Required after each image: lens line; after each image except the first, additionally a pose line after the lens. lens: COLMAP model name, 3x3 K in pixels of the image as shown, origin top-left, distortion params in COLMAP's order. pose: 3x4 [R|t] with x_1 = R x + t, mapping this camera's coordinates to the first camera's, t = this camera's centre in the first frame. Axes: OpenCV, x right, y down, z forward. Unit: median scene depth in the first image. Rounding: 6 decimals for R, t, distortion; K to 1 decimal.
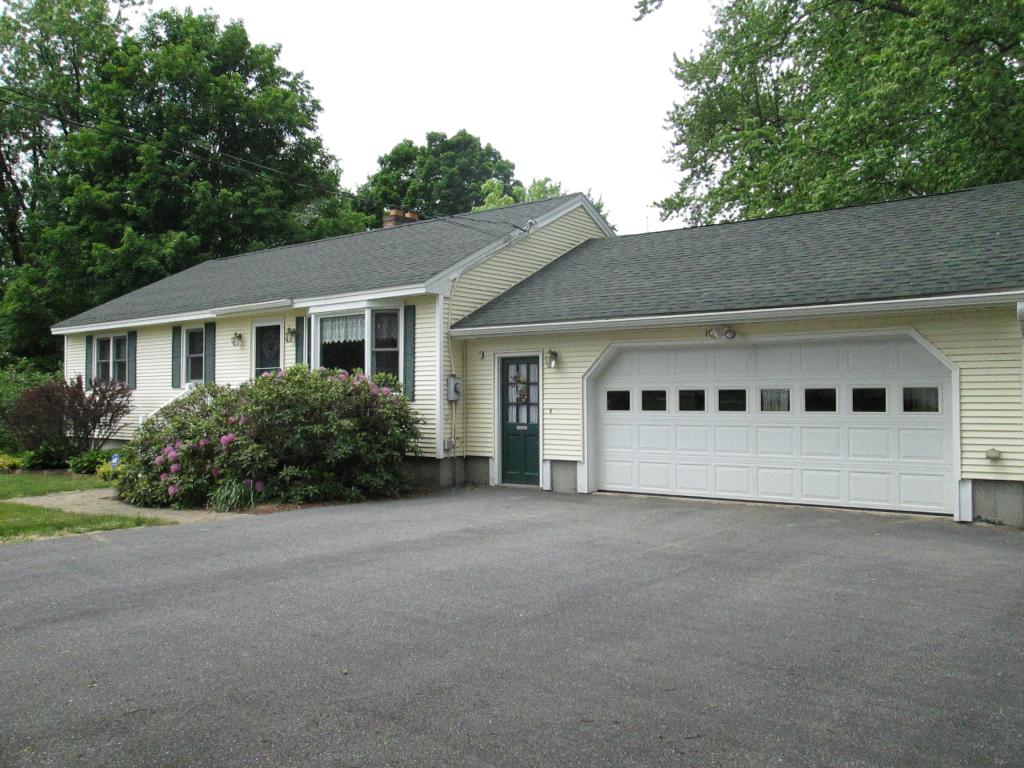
lens RADIAL K [[875.3, 0, 510.6], [0, 875.3, 377.9], [0, 0, 1]] dist [-0.008591, -0.004455]
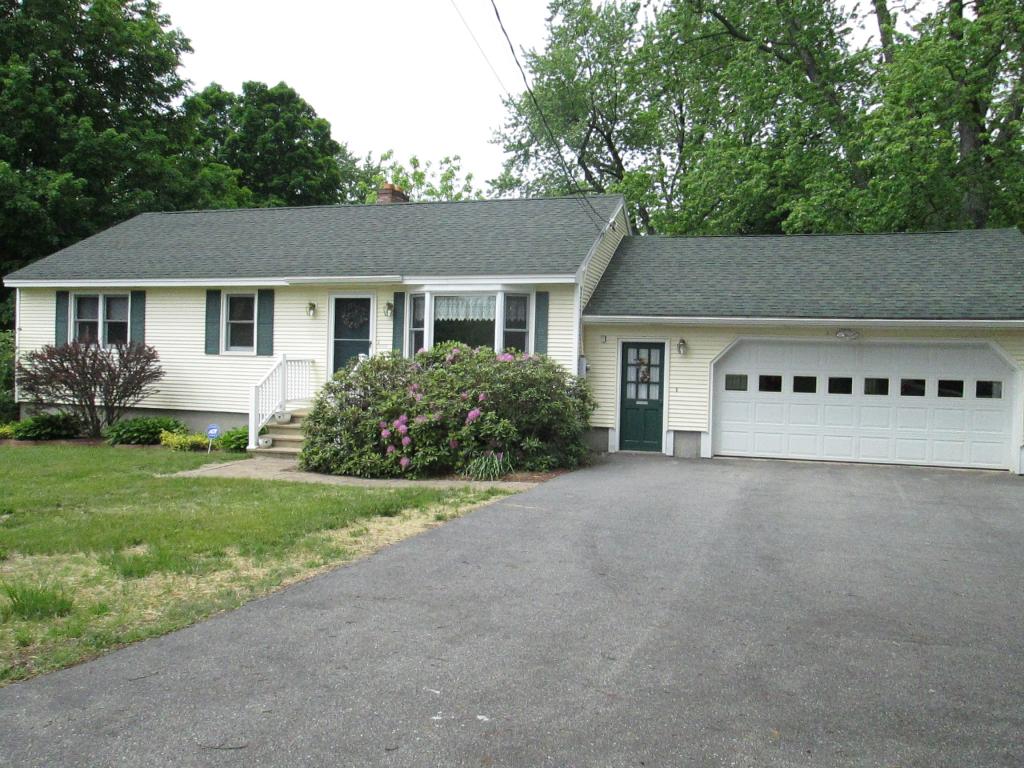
lens RADIAL K [[875.3, 0, 510.6], [0, 875.3, 377.9], [0, 0, 1]] dist [-0.008591, -0.004455]
pose [[0.930171, 0.018038, 0.366682, -0.569709], [-0.035382, 0.998547, 0.040634, -0.017539], [-0.365417, -0.050771, 0.929459, -0.022605]]
